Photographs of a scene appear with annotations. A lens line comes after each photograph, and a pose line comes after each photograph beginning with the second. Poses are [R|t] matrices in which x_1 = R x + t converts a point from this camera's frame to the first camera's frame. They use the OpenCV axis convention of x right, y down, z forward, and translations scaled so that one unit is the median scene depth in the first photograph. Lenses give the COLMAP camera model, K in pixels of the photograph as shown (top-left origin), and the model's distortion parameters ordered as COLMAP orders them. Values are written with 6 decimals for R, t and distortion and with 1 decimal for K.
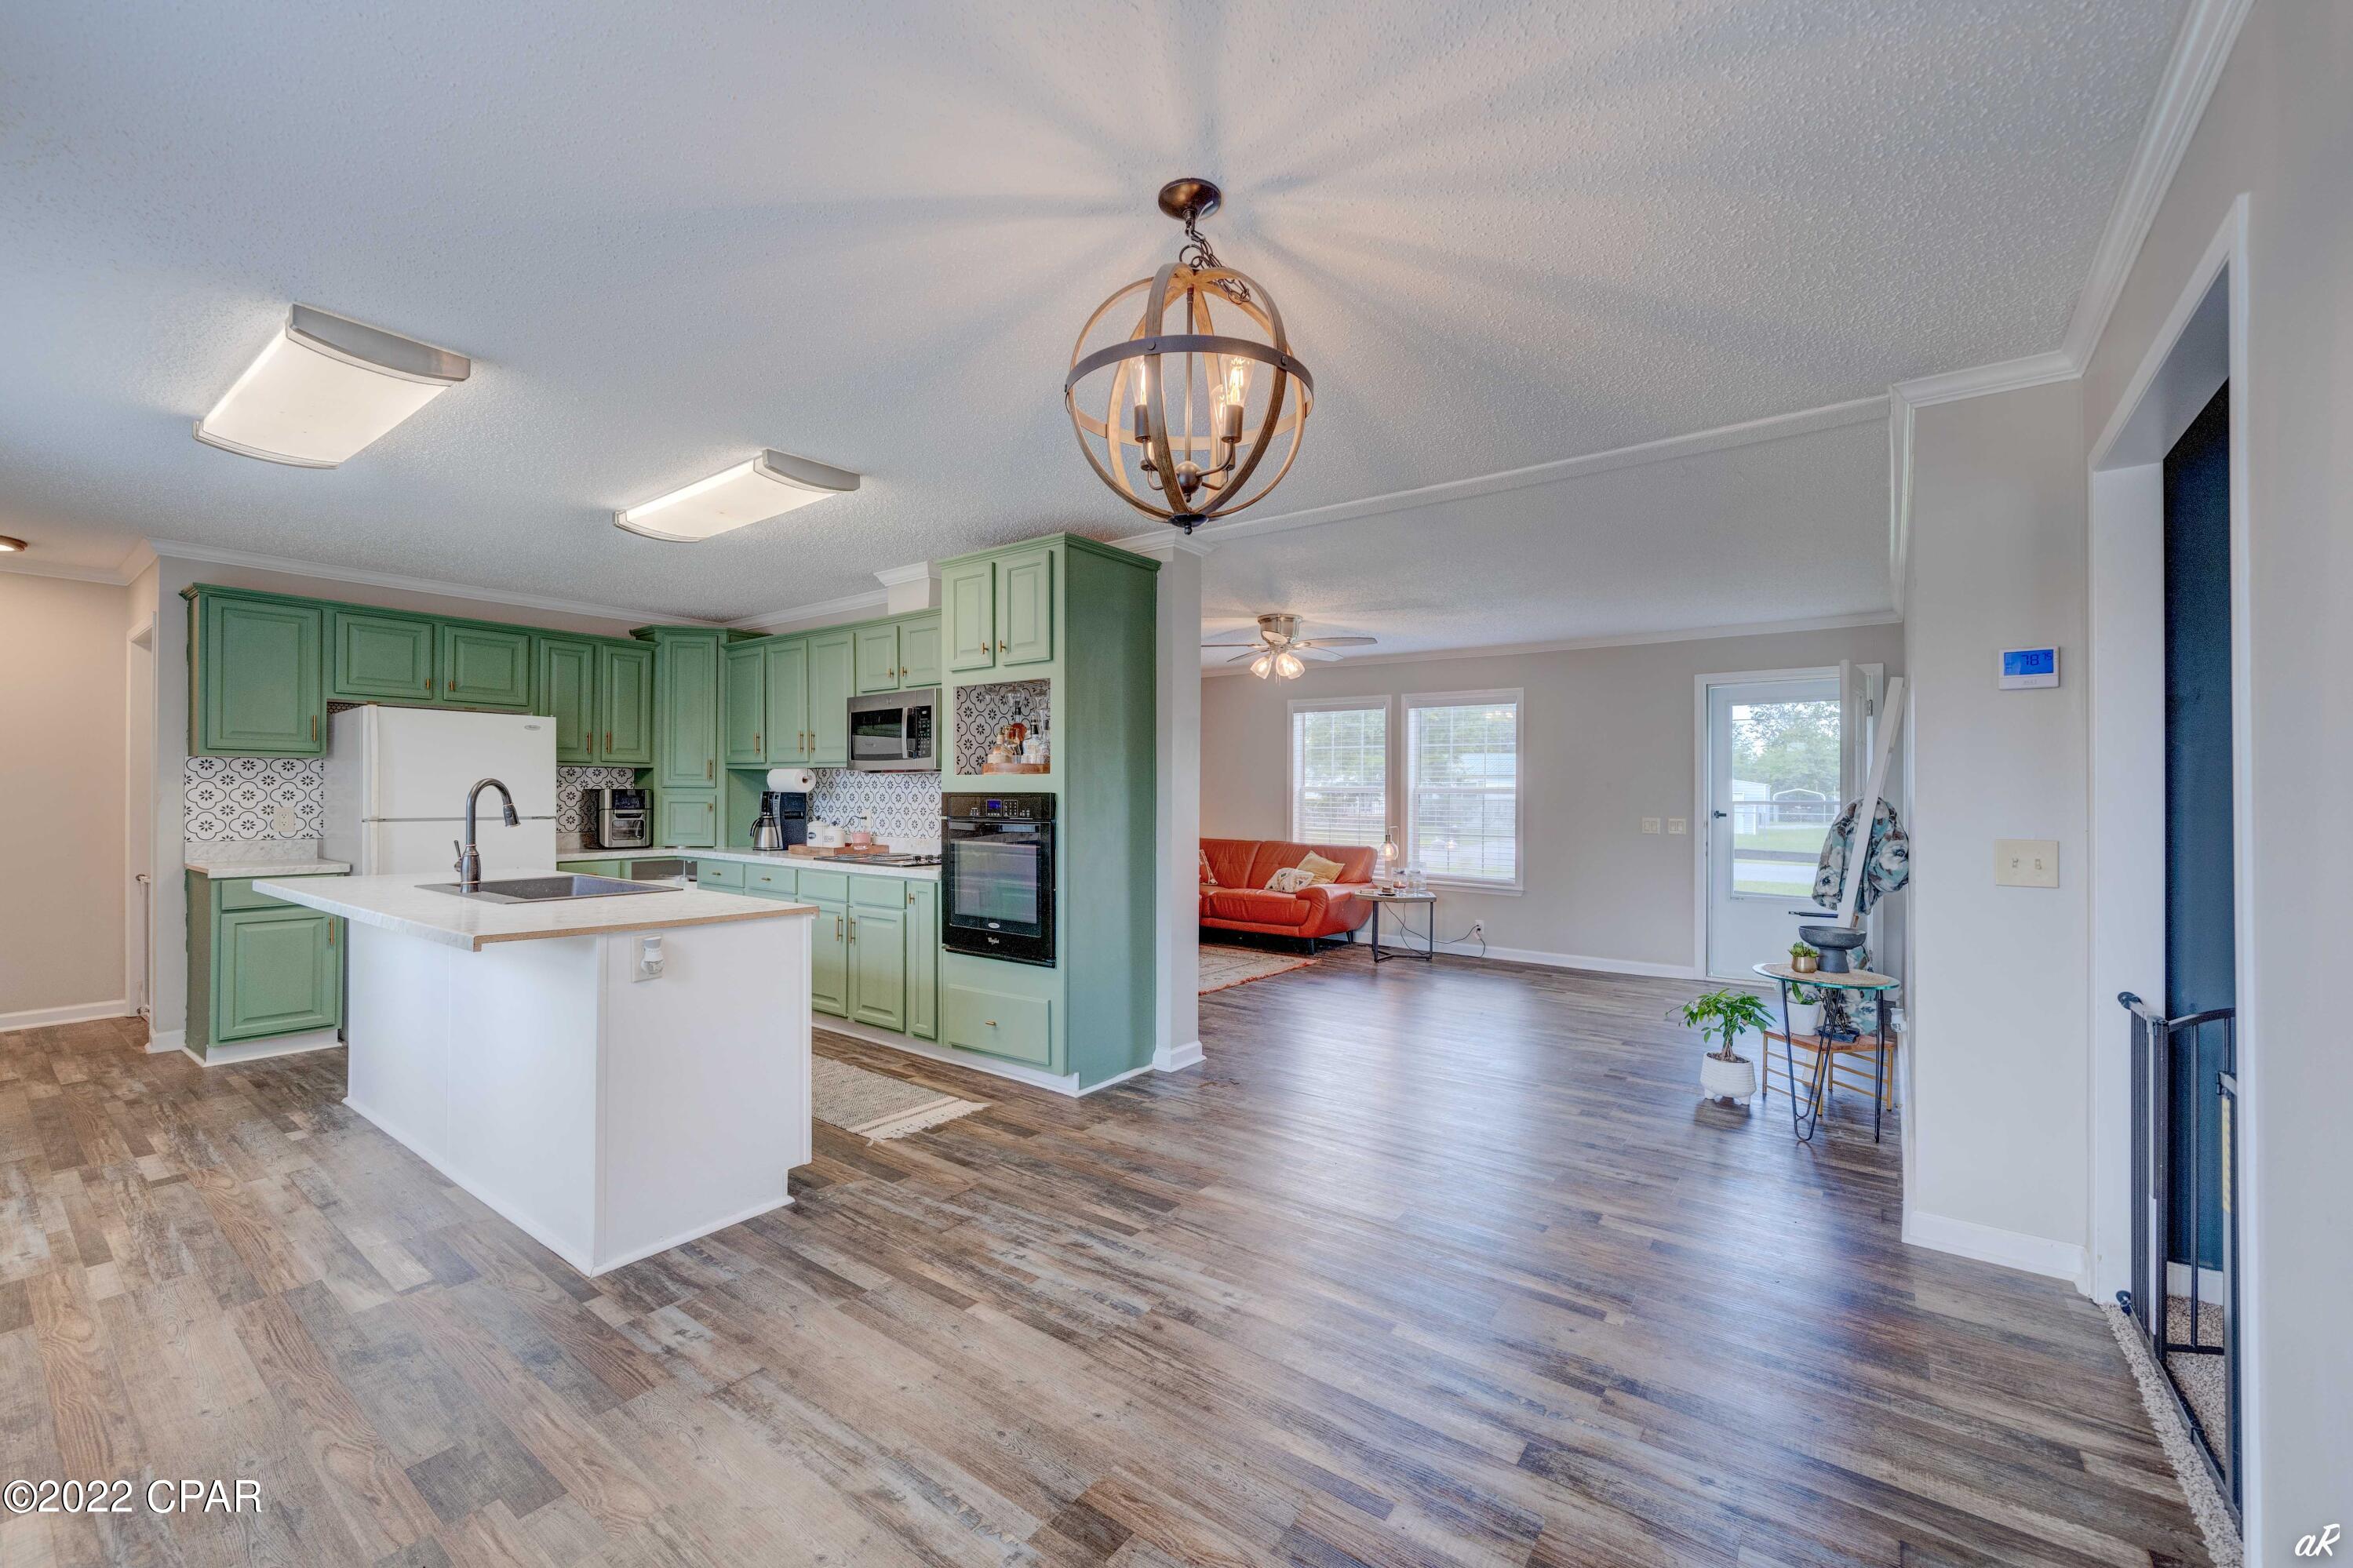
lens RADIAL K [[974.5, 0, 1189.2], [0, 974.5, 787.1], [0, 0, 1]] dist [-0.001471, -0.000082]
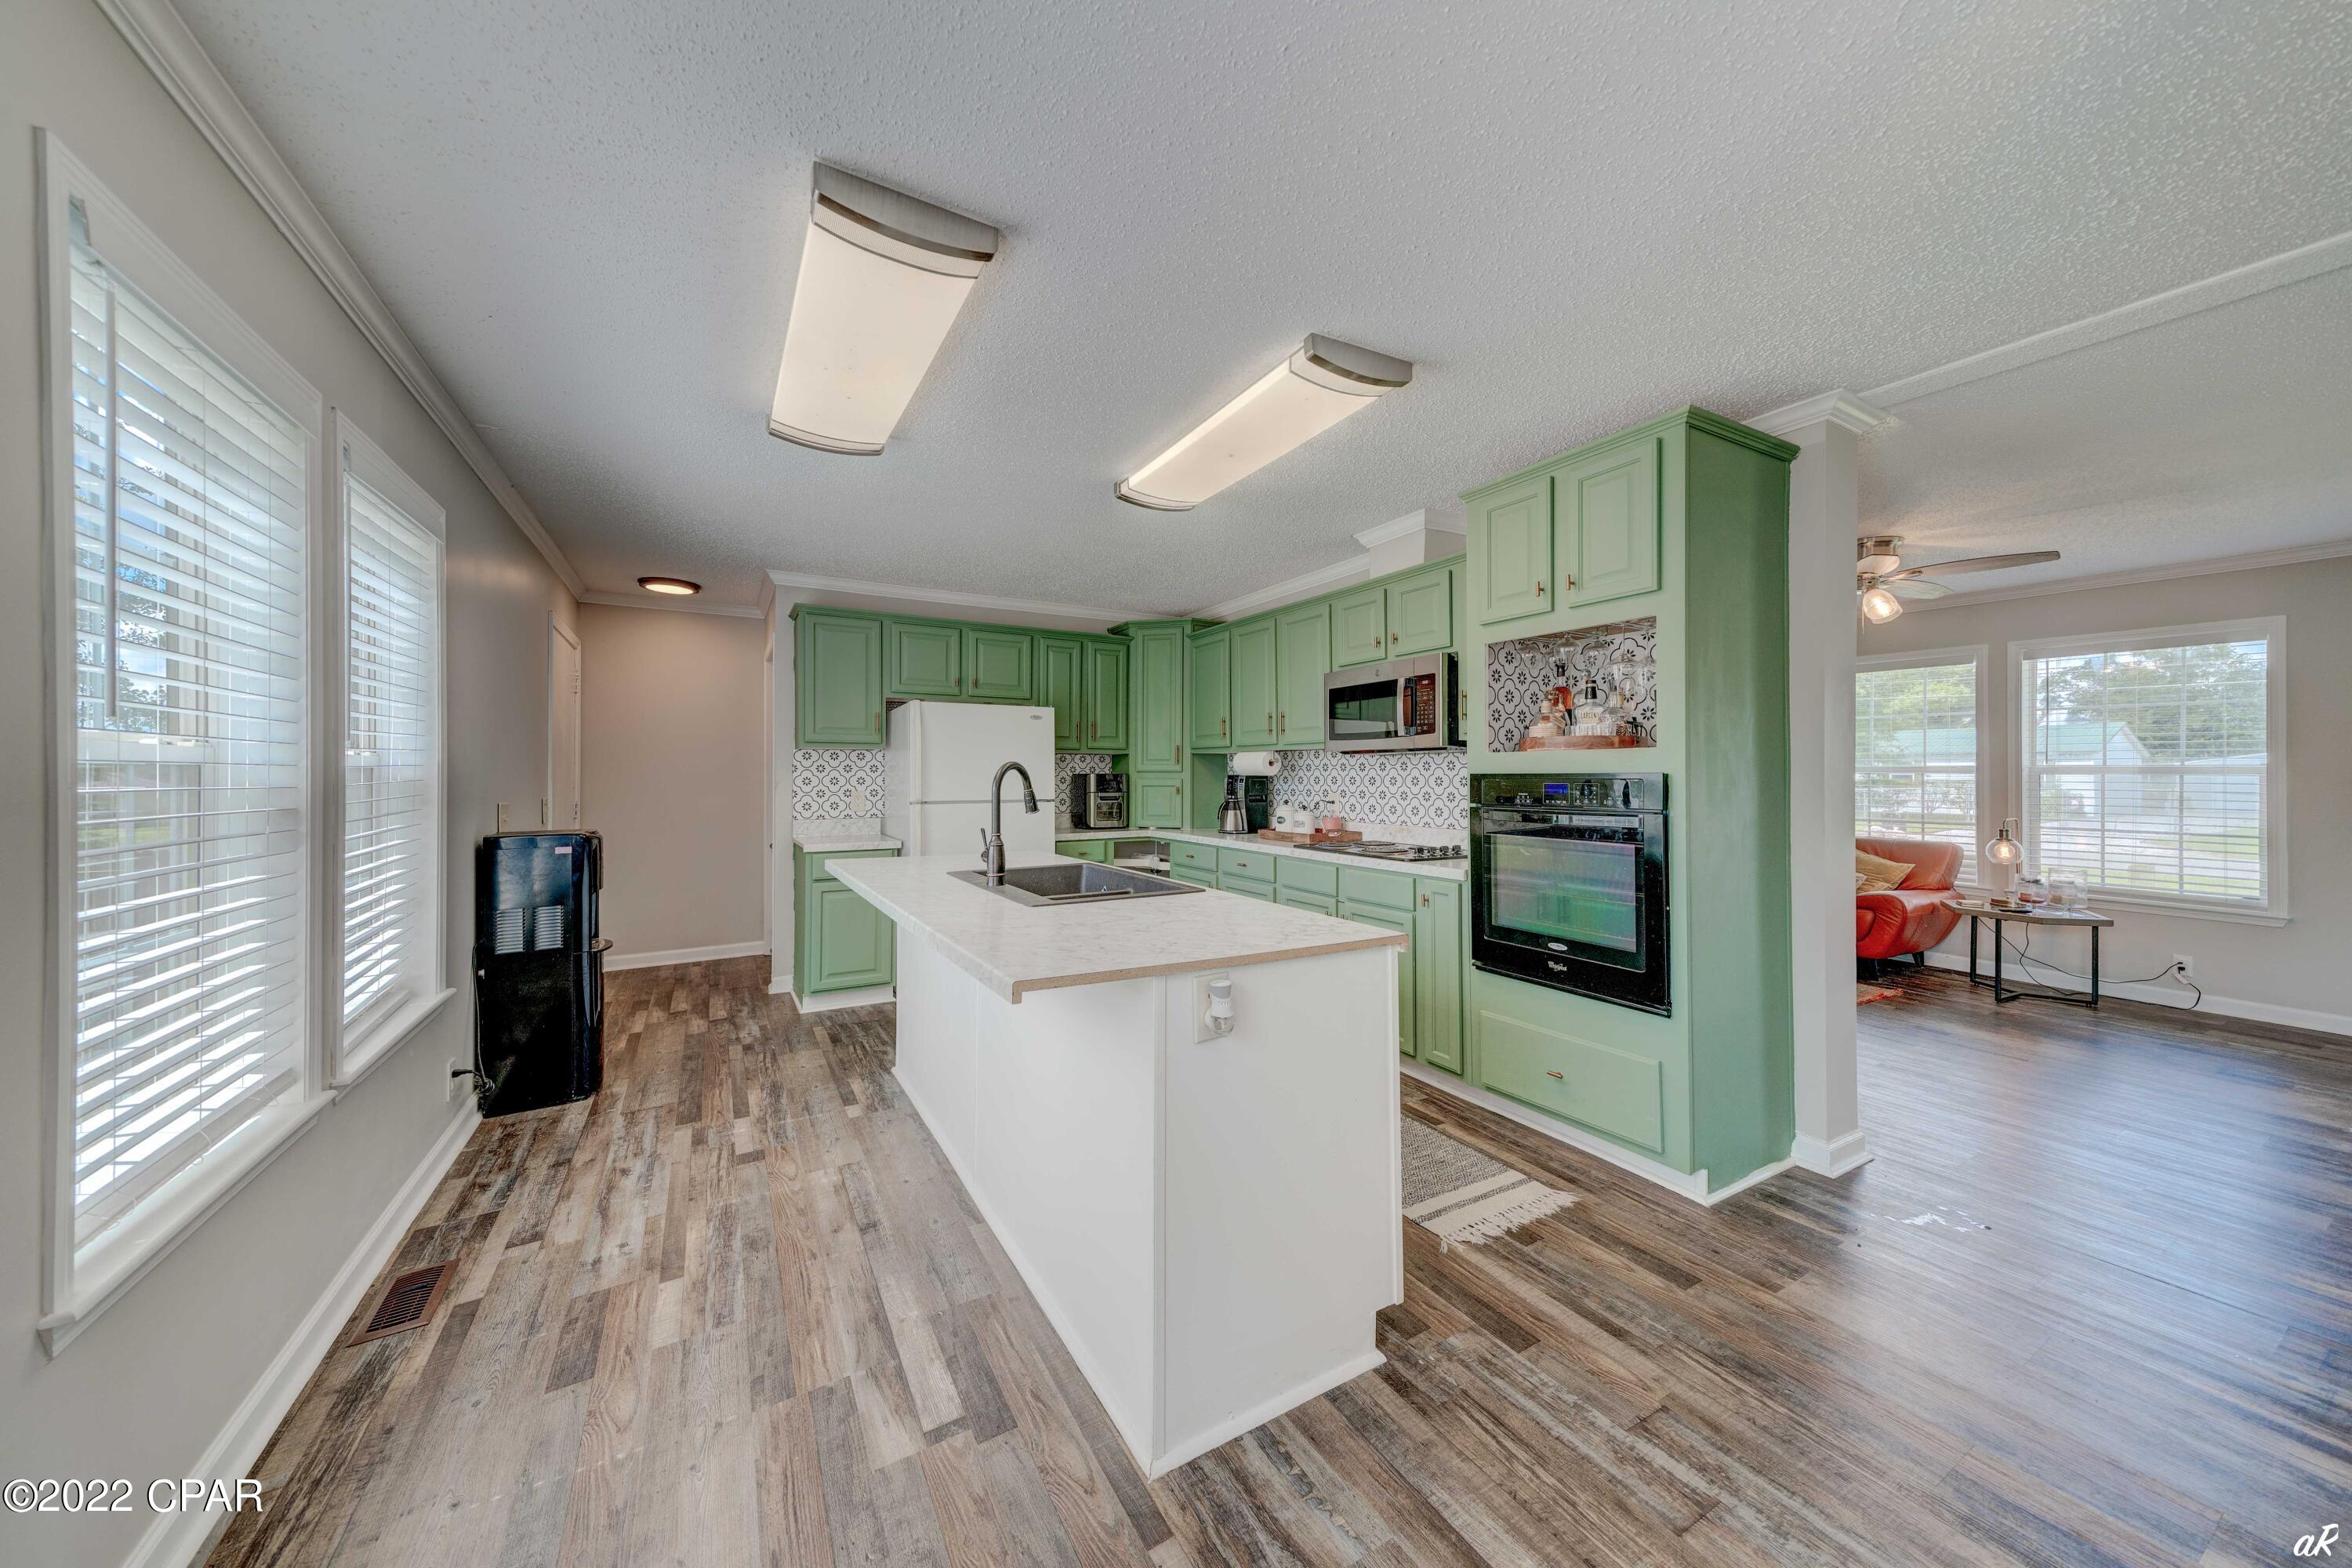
lens RADIAL K [[818.8, 0, 1170.8], [0, 818.8, 749.7], [0, 0, 1]] dist [0.018338, 0.000009]
pose [[0.917963, -0.018941, -0.396213, -0.209749], [0.008304, 0.999558, -0.028547, 0.002631], [0.396579, 0.022915, 0.917715, 0.265975]]
